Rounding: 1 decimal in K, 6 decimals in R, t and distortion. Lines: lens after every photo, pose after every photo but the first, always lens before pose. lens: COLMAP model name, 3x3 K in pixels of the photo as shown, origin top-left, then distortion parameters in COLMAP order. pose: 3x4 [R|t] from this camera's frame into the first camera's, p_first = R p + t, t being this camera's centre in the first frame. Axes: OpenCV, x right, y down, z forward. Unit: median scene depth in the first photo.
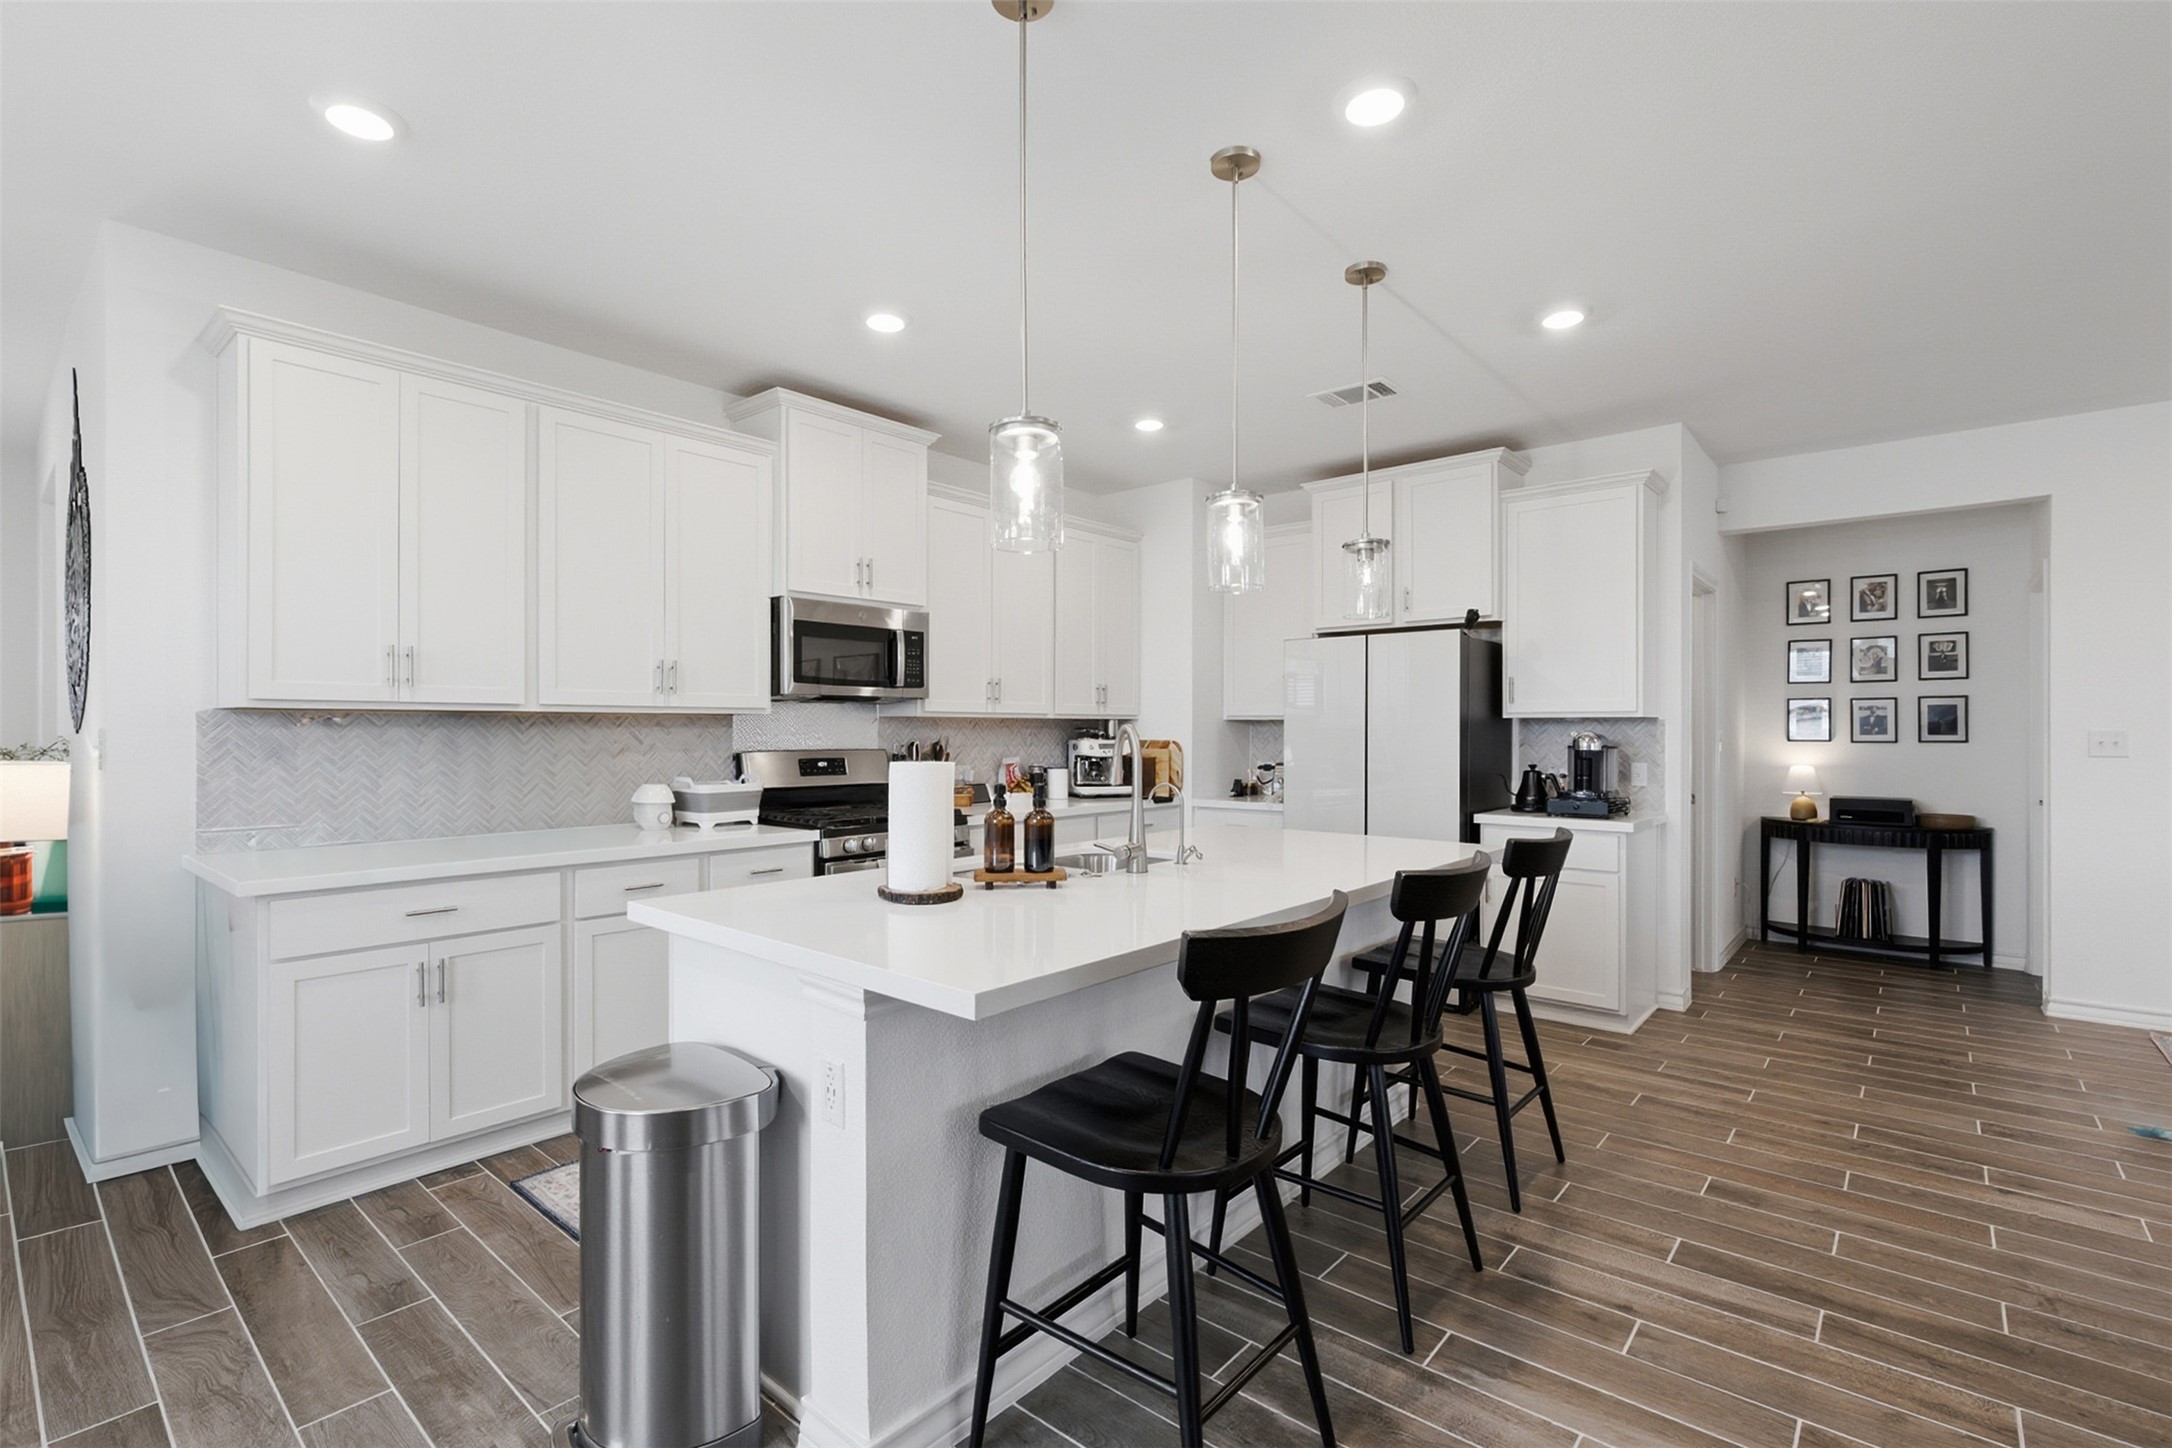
lens RADIAL K [[987.9, 0, 1074.8], [0, 987.9, 738.1], [0, 0, 1]] dist [-0.001146, 0.001817]
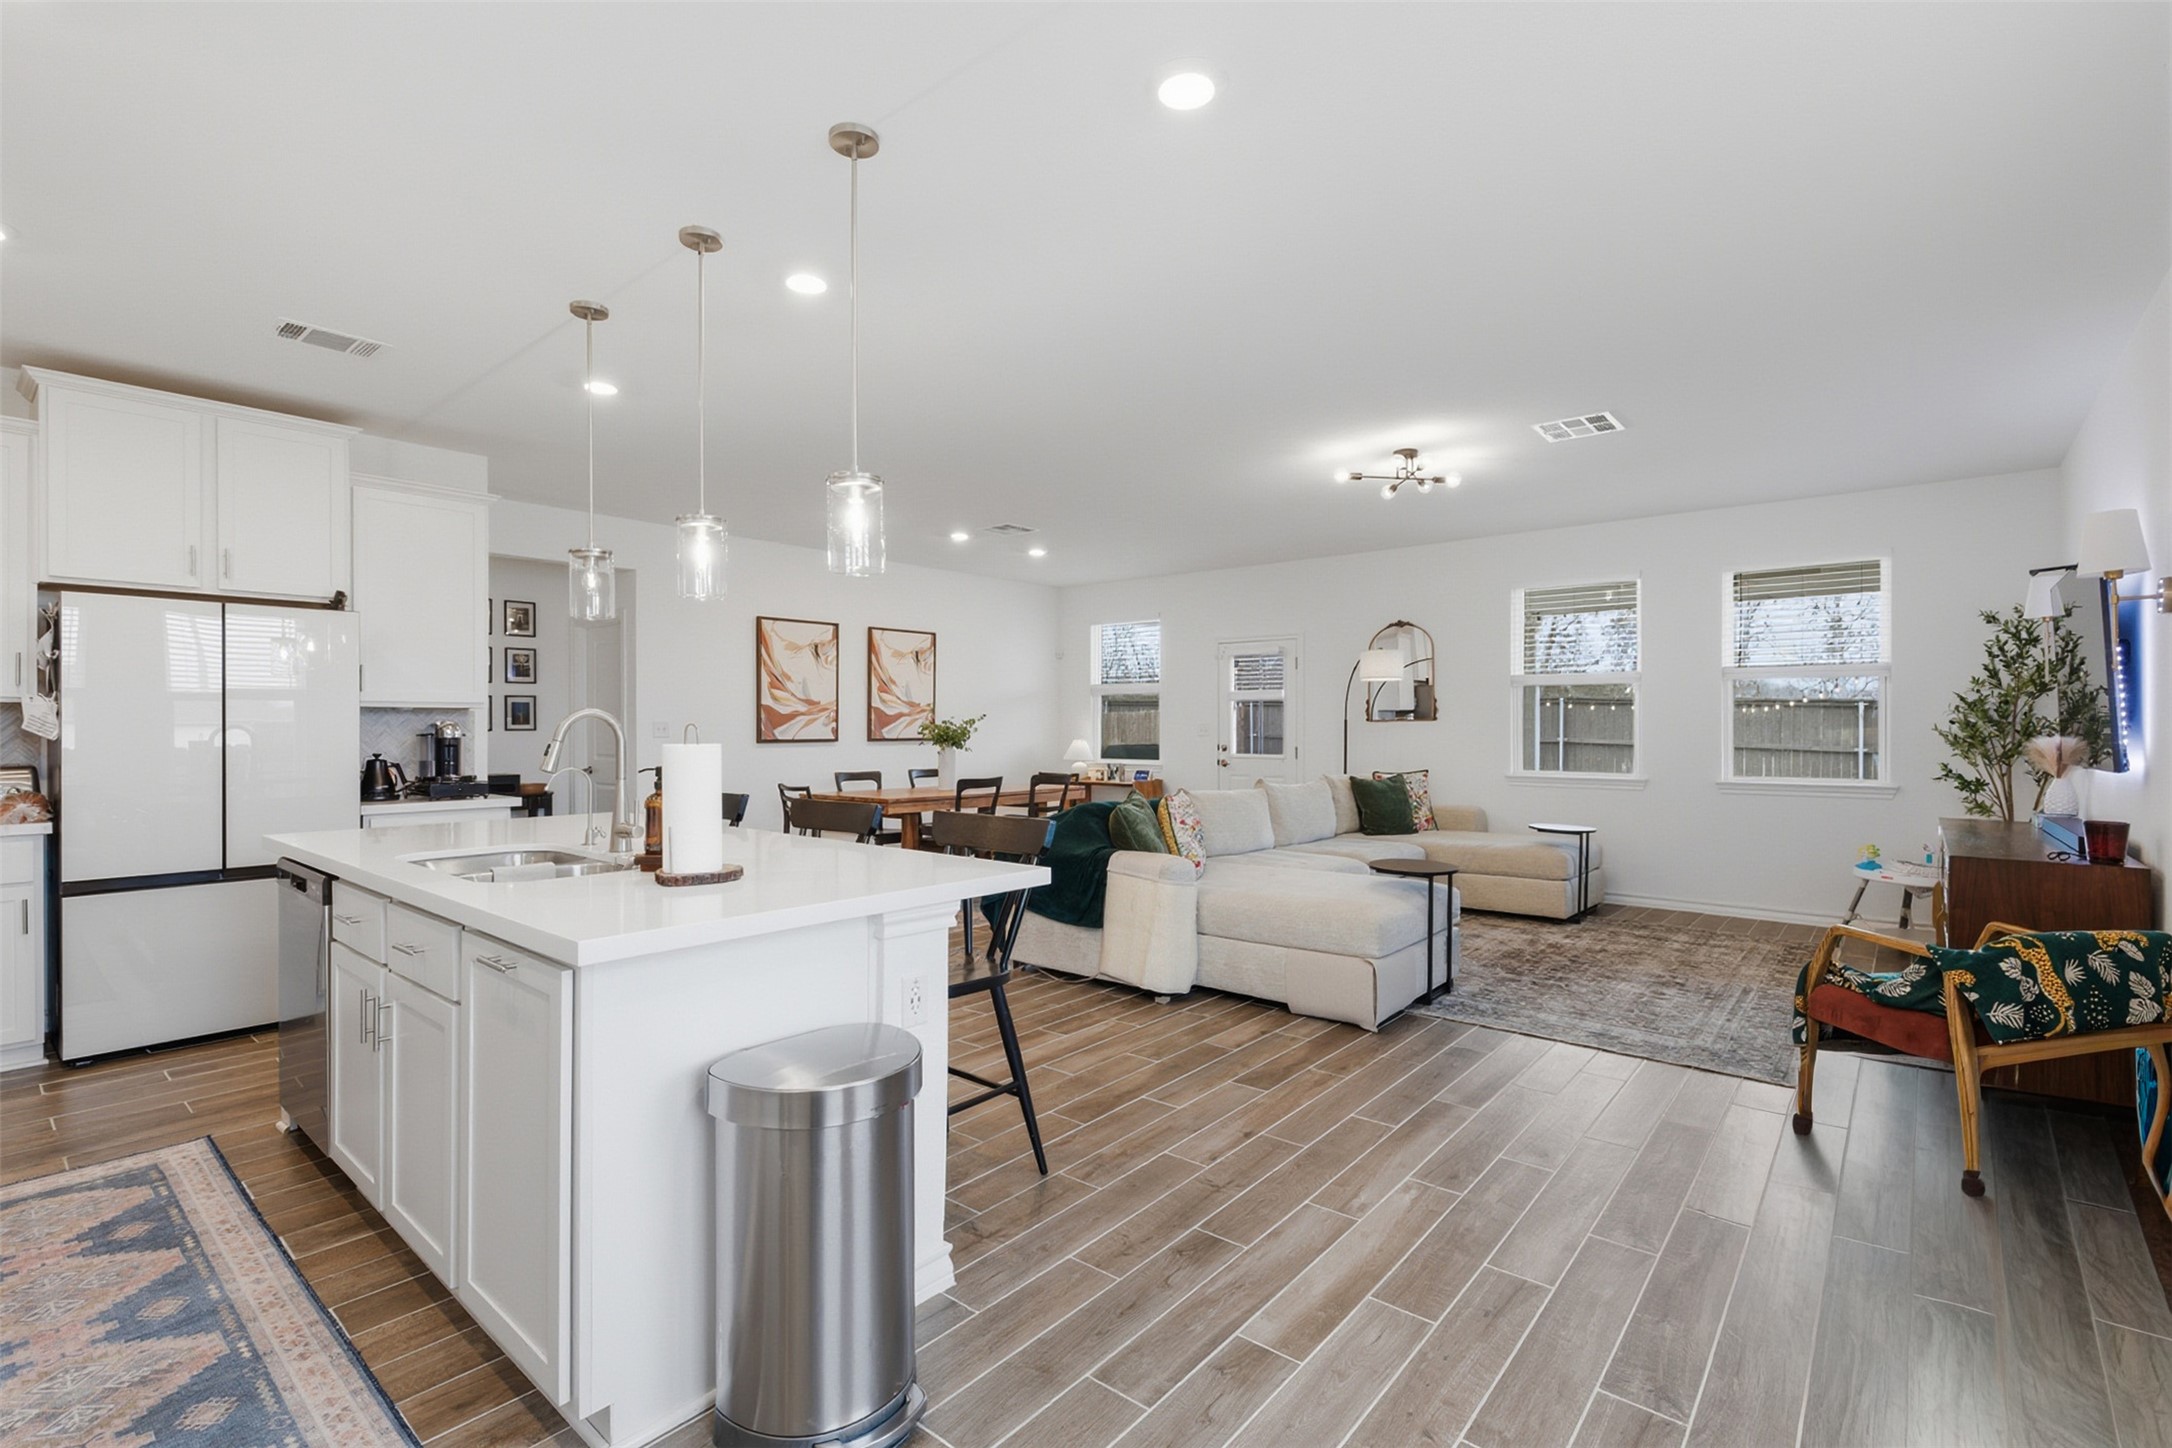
lens RADIAL K [[987.9, 0, 1088.0], [0, 987.9, 725.1], [0, 0, 1]] dist [-0.001146, 0.001817]
pose [[-0.016291, -0.000207, 0.999867, -0.539994], [0.007080, 0.999975, 0.000322, 0.002811], [-0.999842, 0.007084, -0.016289, 0.291951]]
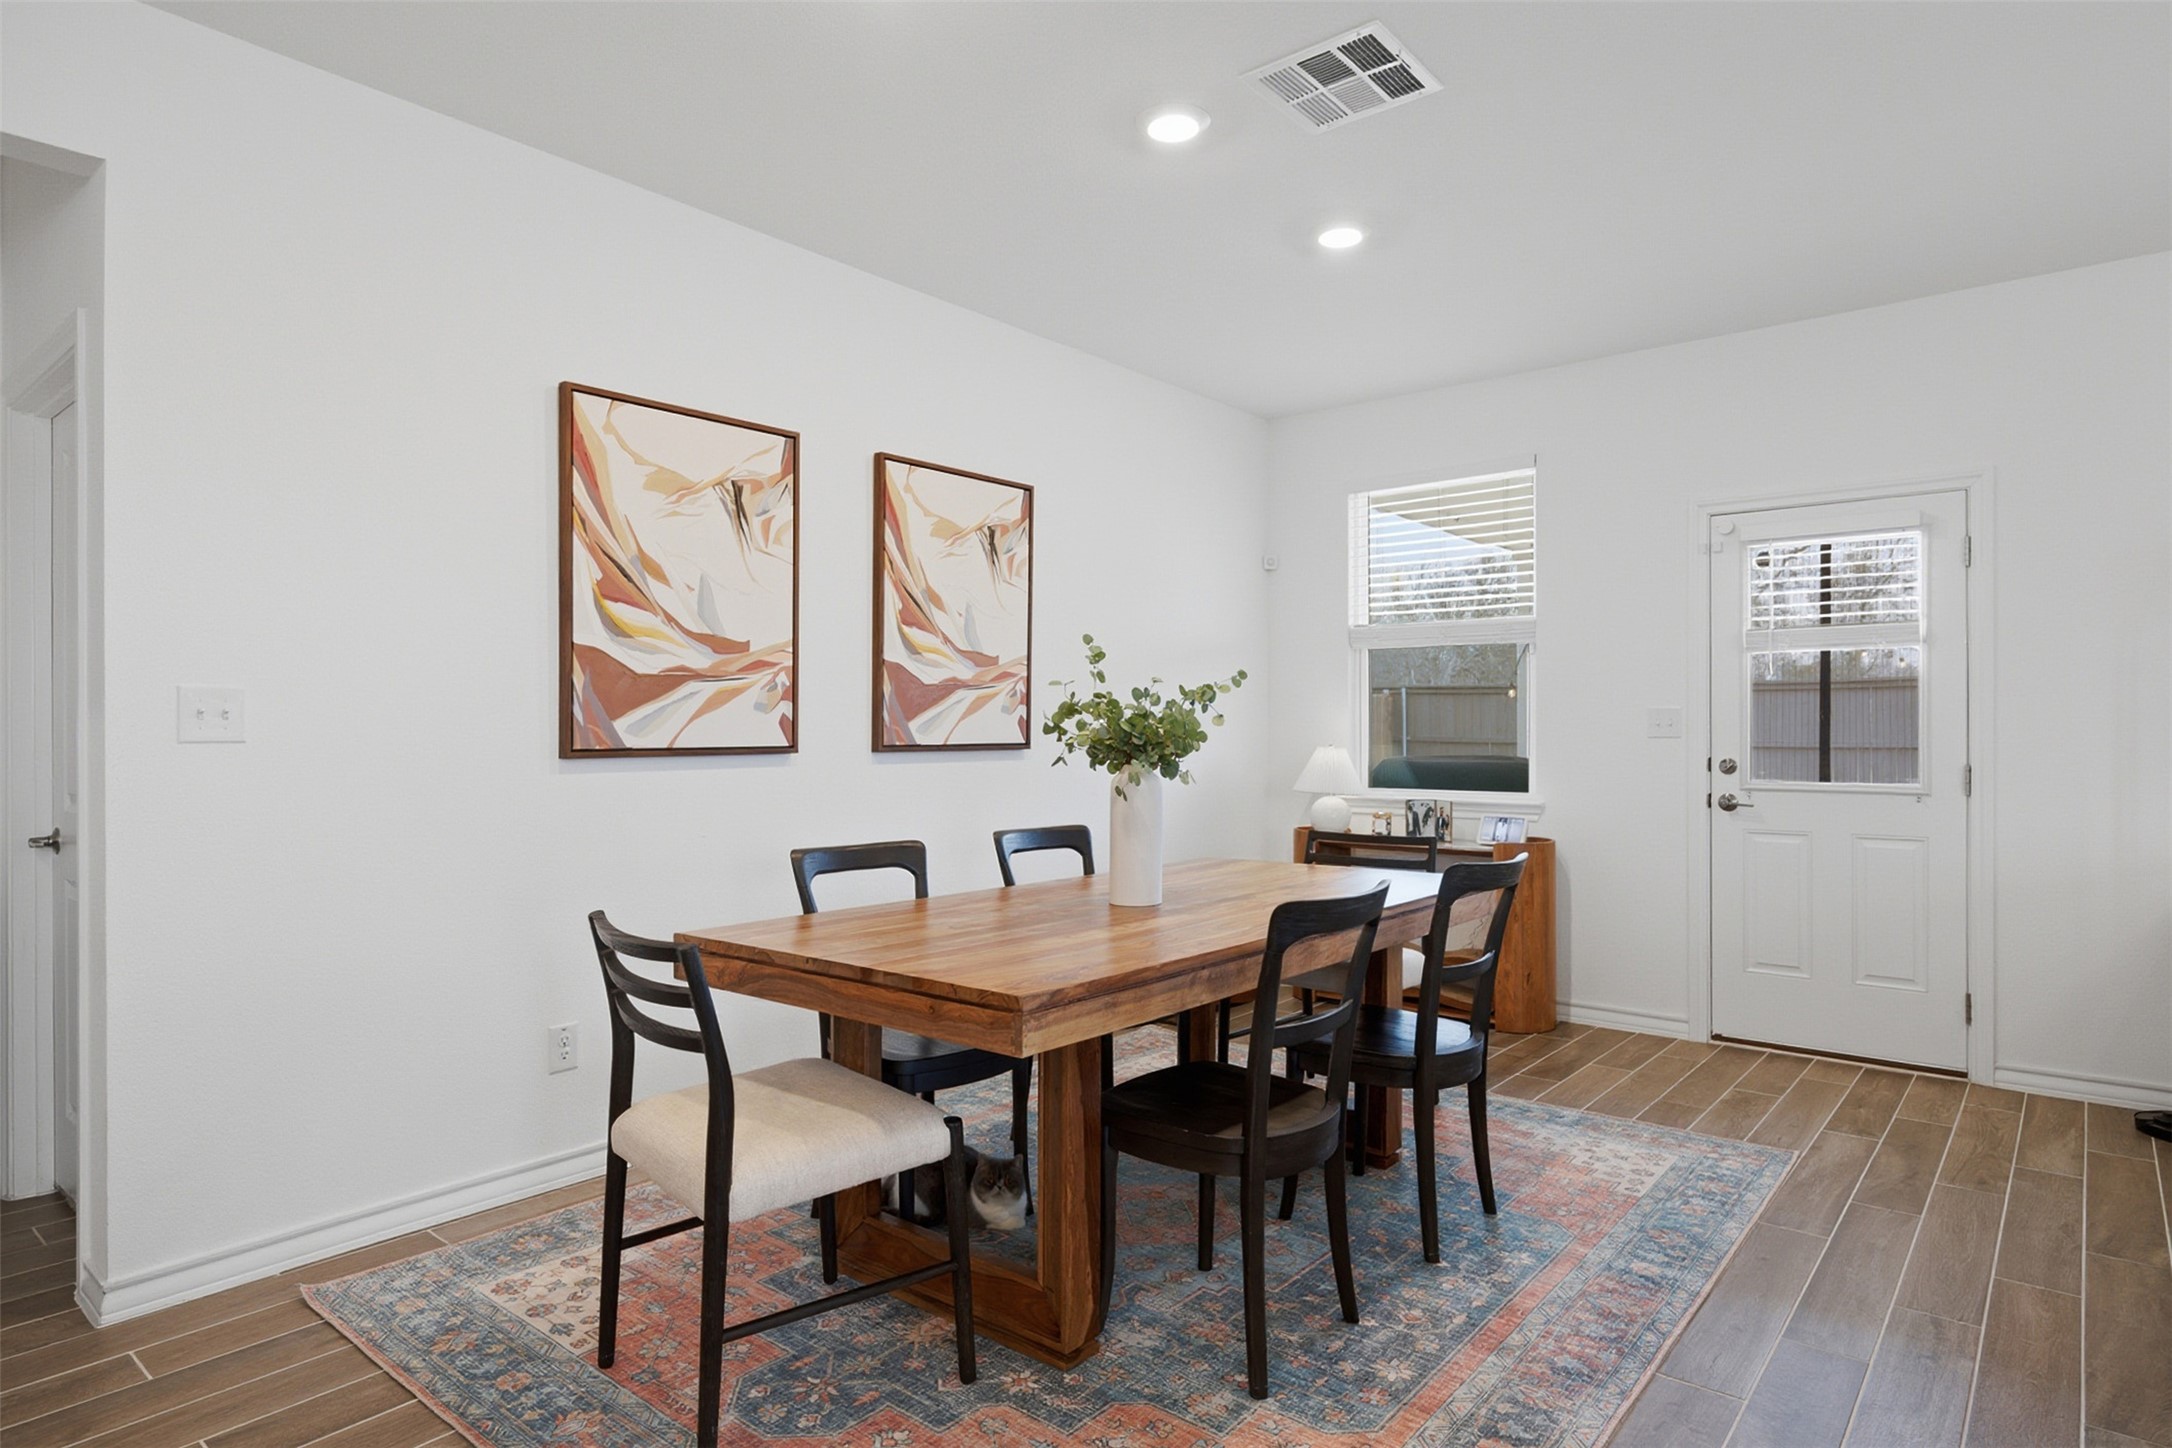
lens RADIAL K [[1209.5, 0, 1089.4], [0, 1209.5, 720.1], [0, 0, 1]] dist [-0.001720, 0.000074]
pose [[-0.022007, 0.005386, 0.999743, 0.401755], [0.008207, 0.999953, -0.005206, 0.013048], [-0.999724, 0.008090, -0.022050, 0.527486]]
